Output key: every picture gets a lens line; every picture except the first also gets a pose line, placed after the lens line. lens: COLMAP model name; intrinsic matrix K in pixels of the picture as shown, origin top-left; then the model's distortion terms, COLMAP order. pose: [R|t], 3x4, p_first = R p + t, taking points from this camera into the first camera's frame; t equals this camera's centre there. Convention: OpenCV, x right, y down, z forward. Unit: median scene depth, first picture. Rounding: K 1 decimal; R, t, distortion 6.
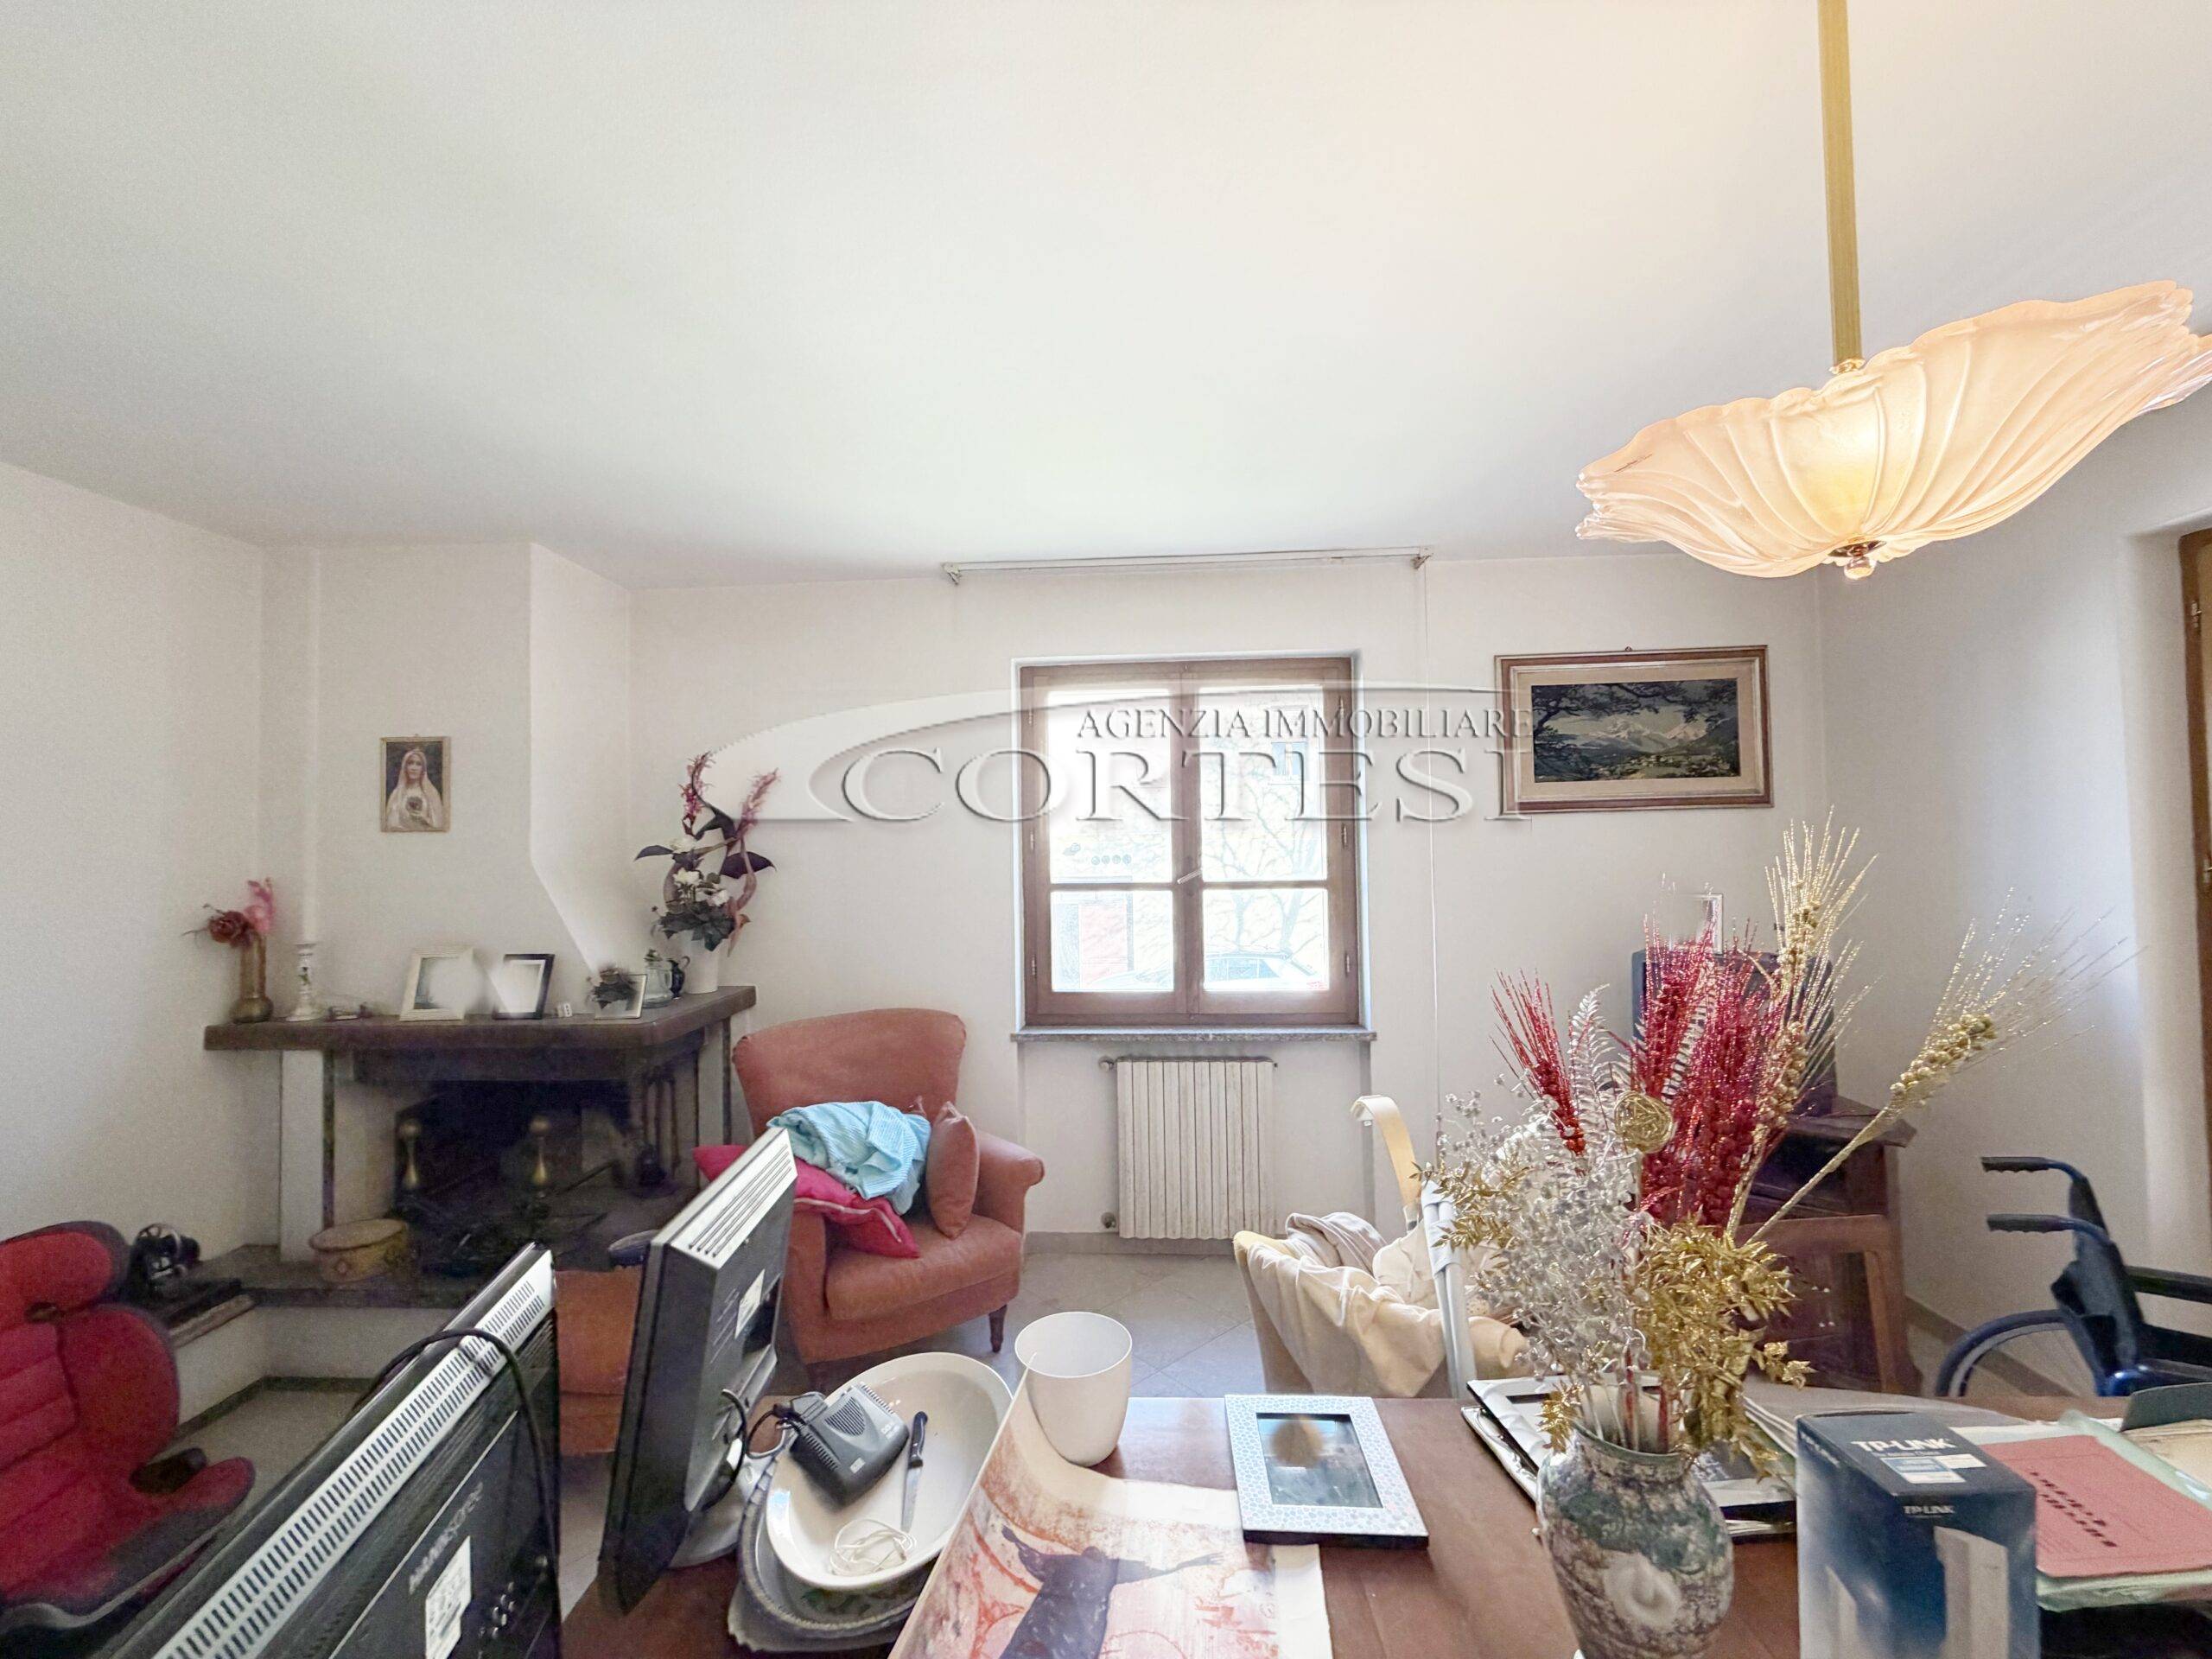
lens RADIAL K [[879.7, 0, 1139.0], [0, 879.7, 818.4], [0, 0, 1]] dist [-0.000969, 0.000359]
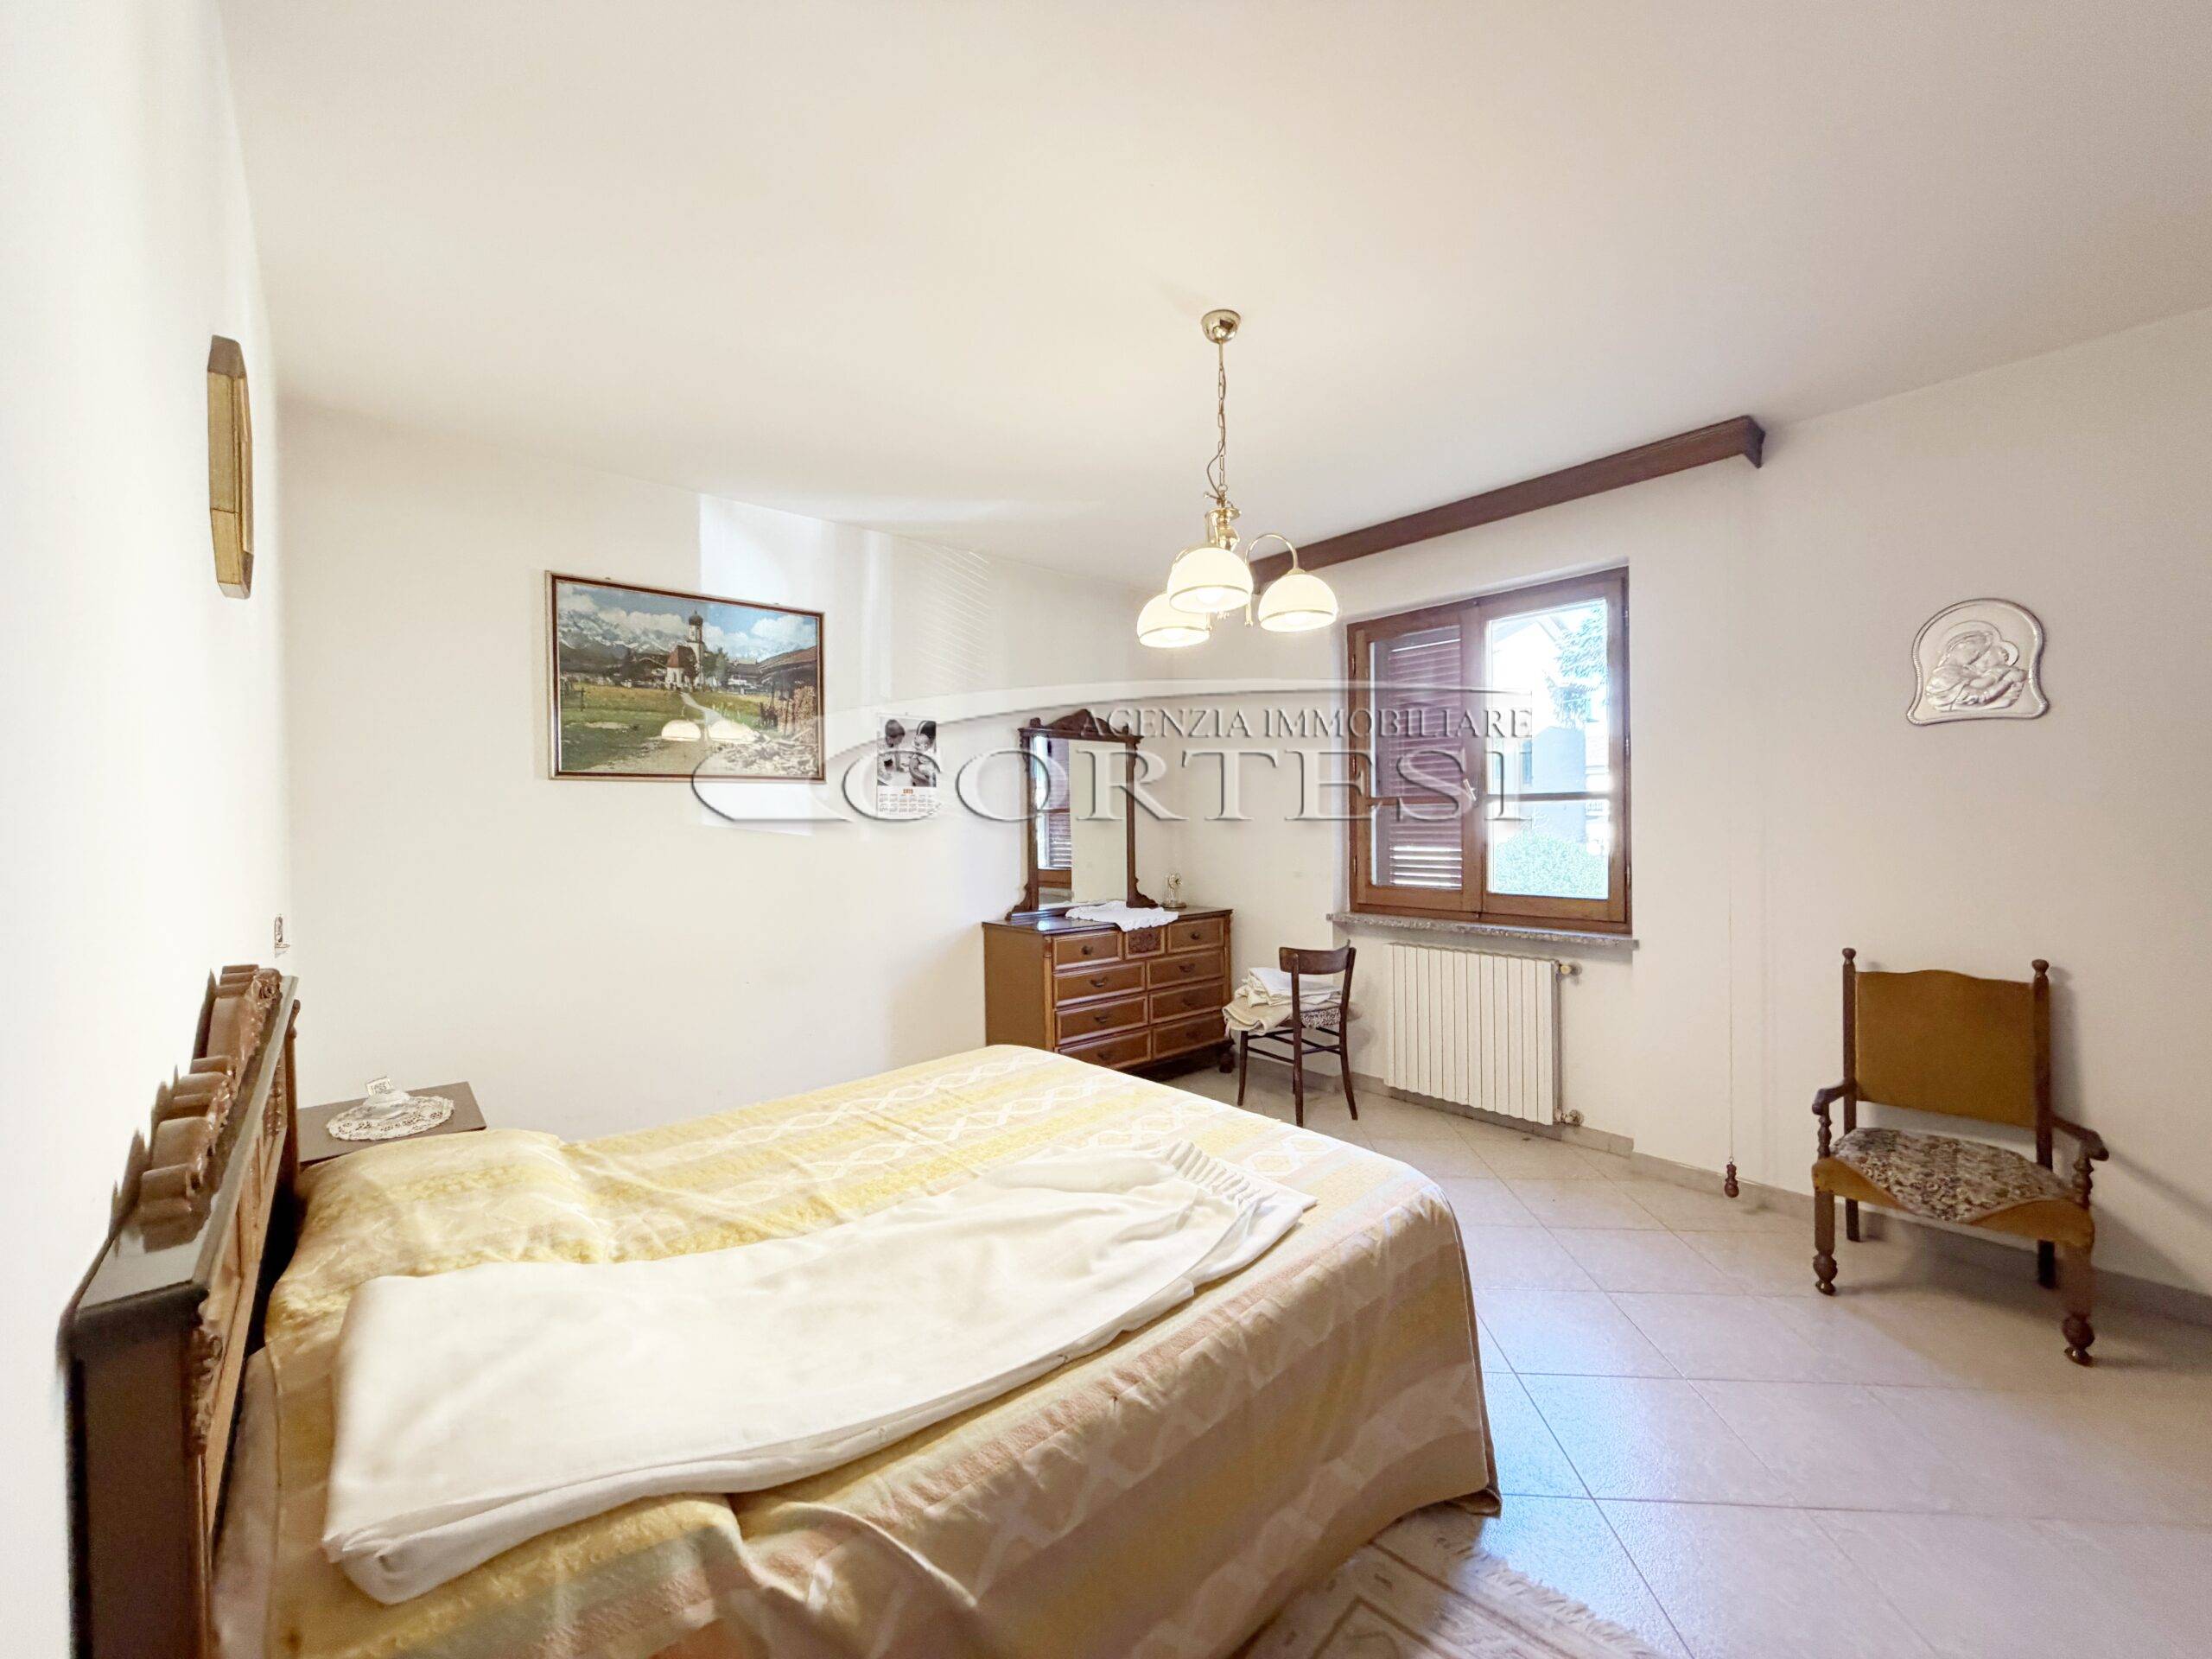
lens RADIAL K [[879.7, 0, 1099.1], [0, 879.7, 830.1], [0, 0, 1]] dist [-0.000969, 0.000359]
pose [[0.694979, 0.009655, -0.718965, 0.575775], [0.037286, 0.998081, 0.049446, 0.044586], [0.718062, -0.061171, 0.693285, -0.143264]]
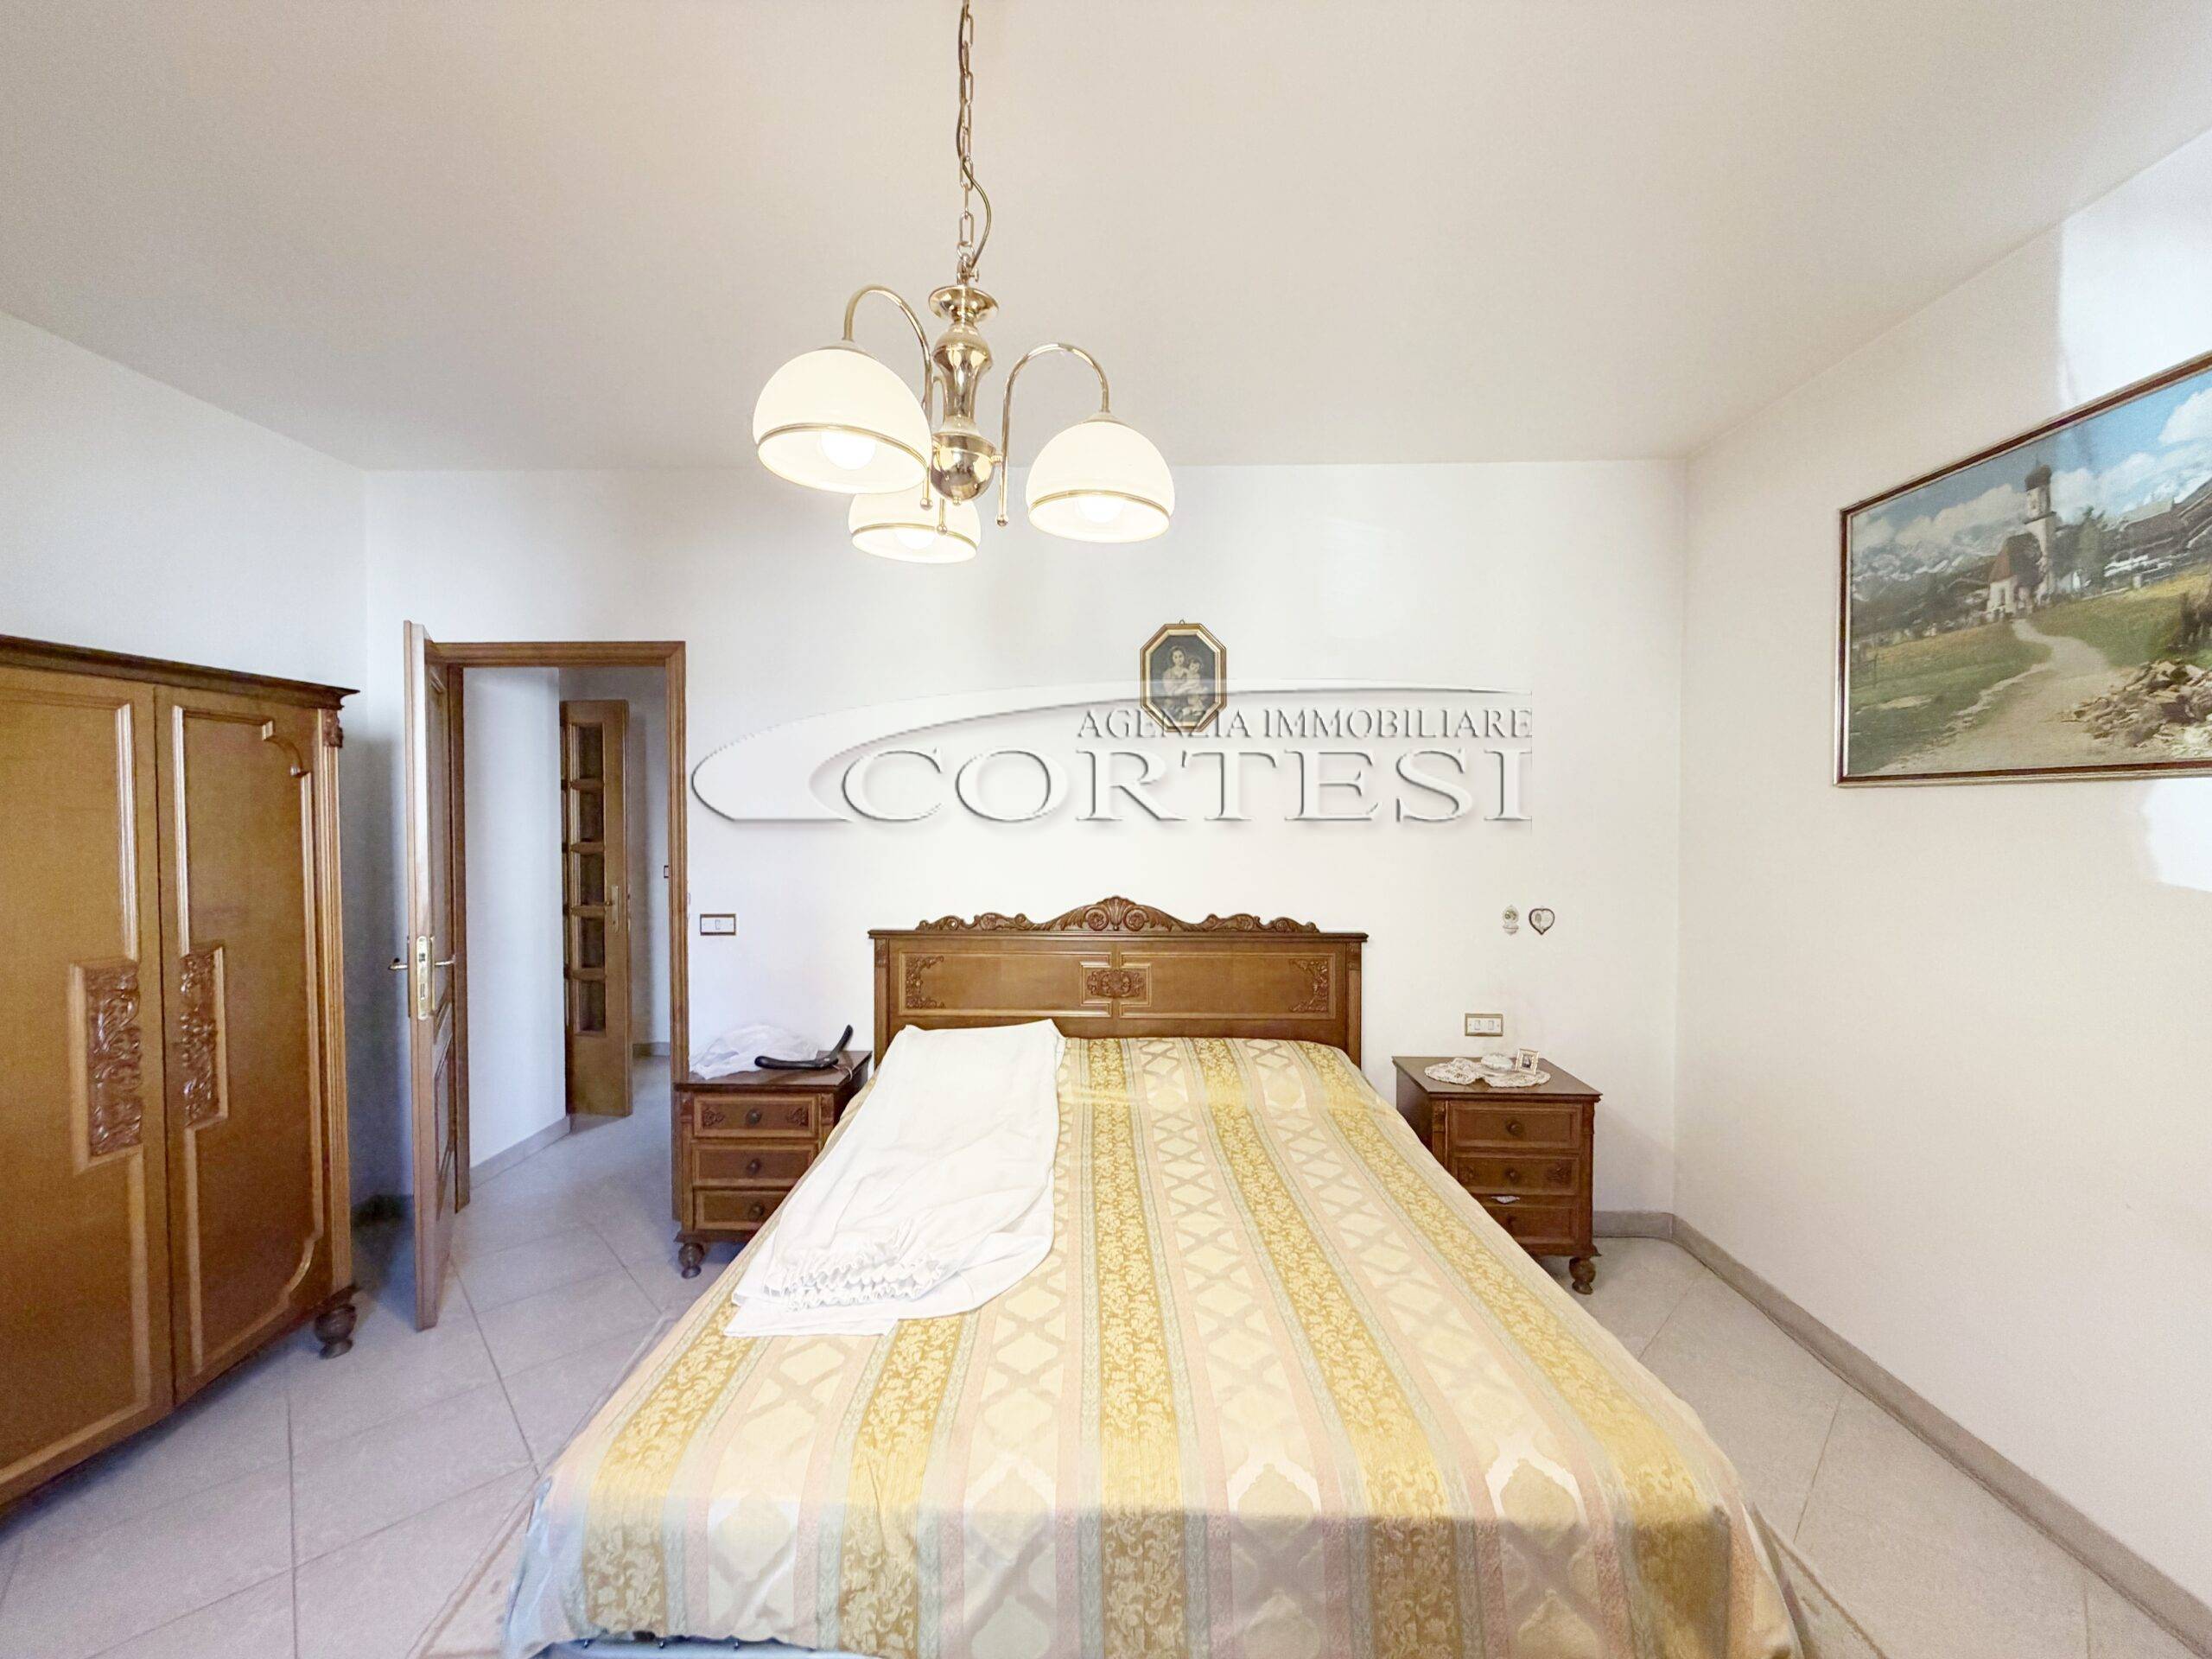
lens RADIAL K [[879.7, 0, 1101.0], [0, 879.7, 826.7], [0, 0, 1]] dist [-0.000969, 0.000359]
pose [[-0.999300, 0.009886, -0.036089, 0.091772], [0.010777, 0.999639, -0.024602, 0.057579], [0.035832, -0.024974, -0.999046, 0.799677]]
